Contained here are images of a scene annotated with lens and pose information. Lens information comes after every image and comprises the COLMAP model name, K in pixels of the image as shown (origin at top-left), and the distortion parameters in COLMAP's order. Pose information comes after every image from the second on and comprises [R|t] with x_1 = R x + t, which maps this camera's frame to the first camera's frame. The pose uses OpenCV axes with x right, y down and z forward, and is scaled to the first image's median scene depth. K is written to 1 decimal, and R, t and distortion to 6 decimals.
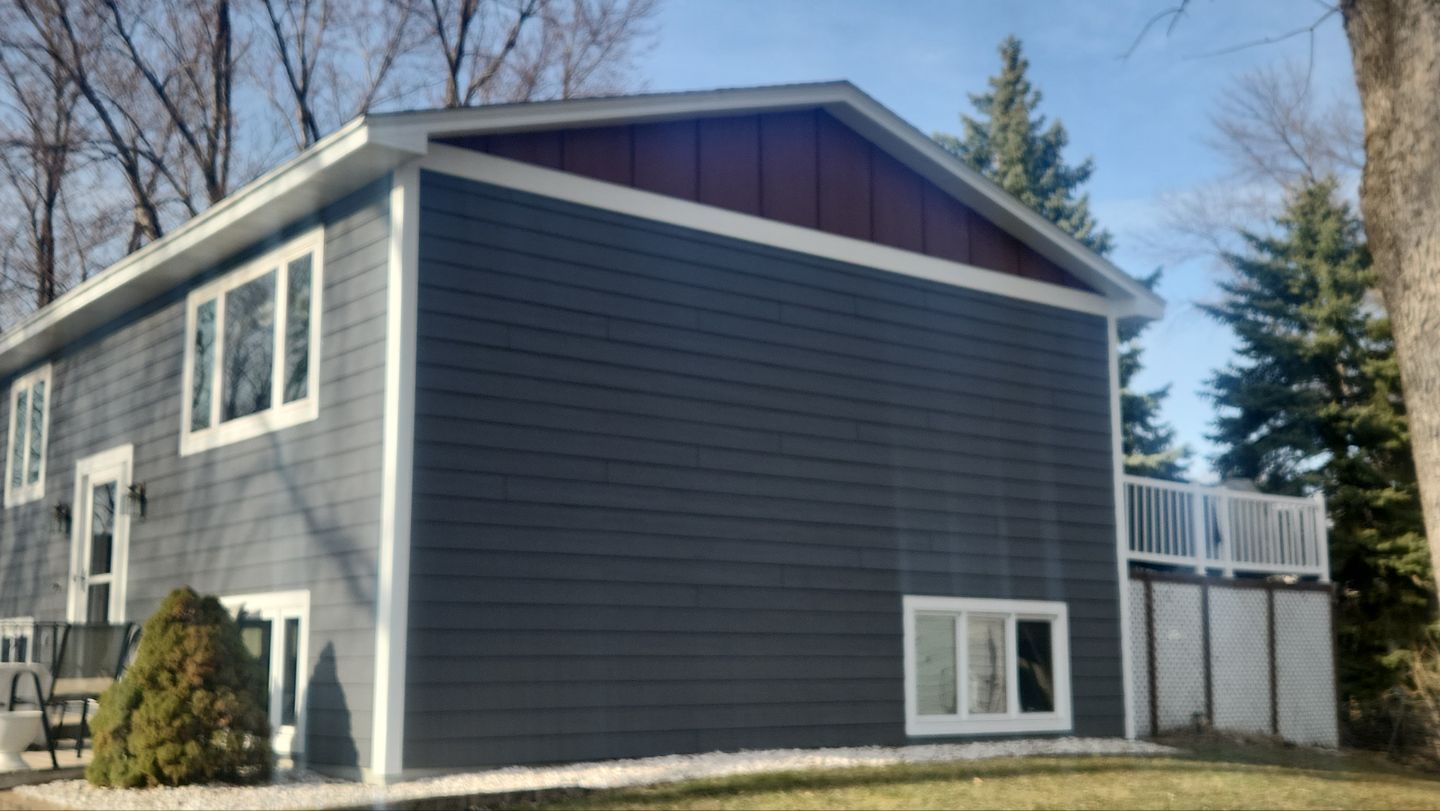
lens RADIAL K [[1507.2, 0, 713.4], [0, 1507.2, 410.0], [0, 0, 1]] dist [0.082906, 0.000000]
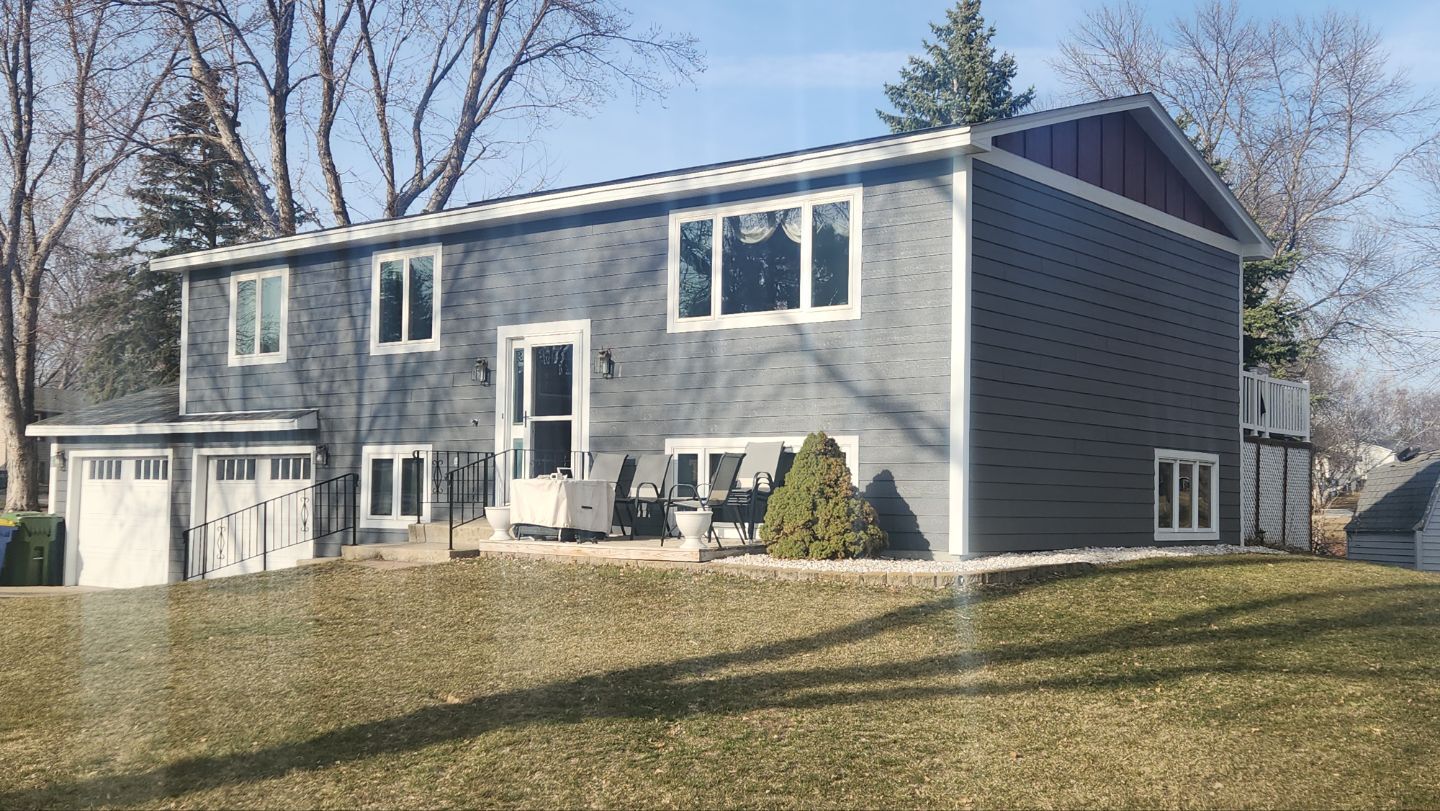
lens RADIAL K [[1507.2, 0, 713.0], [0, 1507.2, 401.1], [0, 0, 1]] dist [0.082906, 0.000000]
pose [[0.971472, 0.029385, 0.235328, -0.698313], [-0.052631, 0.994263, 0.093116, -0.041755], [-0.231242, -0.102845, 0.967445, -0.362304]]
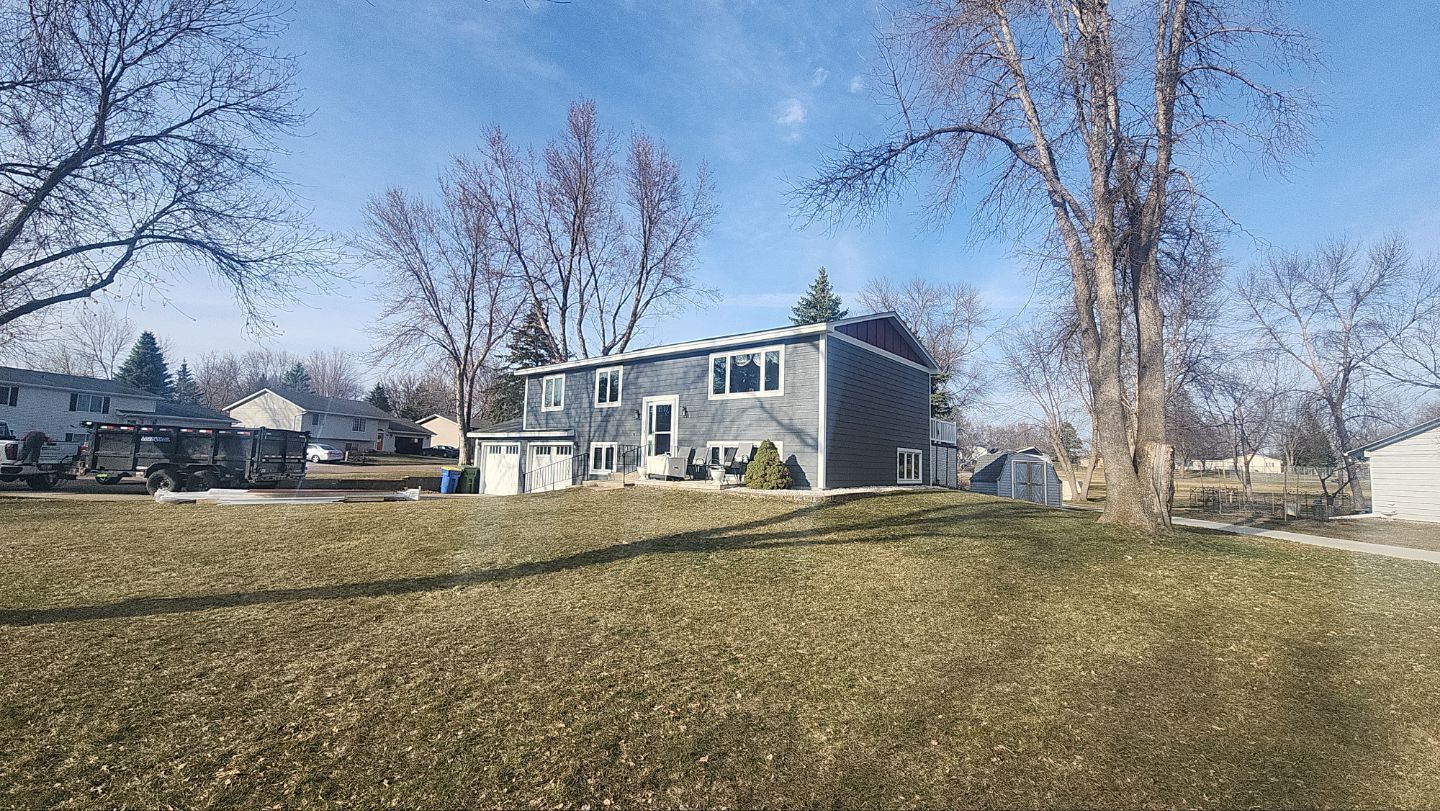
lens RADIAL K [[588.6, 0, 708.2], [0, 588.6, 397.0], [0, 0, 1]] dist [0.001276, 0.000359]
pose [[0.978341, 0.052022, 0.200358, -0.695266], [-0.062114, 0.997080, 0.044411, -0.043219], [-0.197463, -0.055894, 0.978716, -0.378833]]
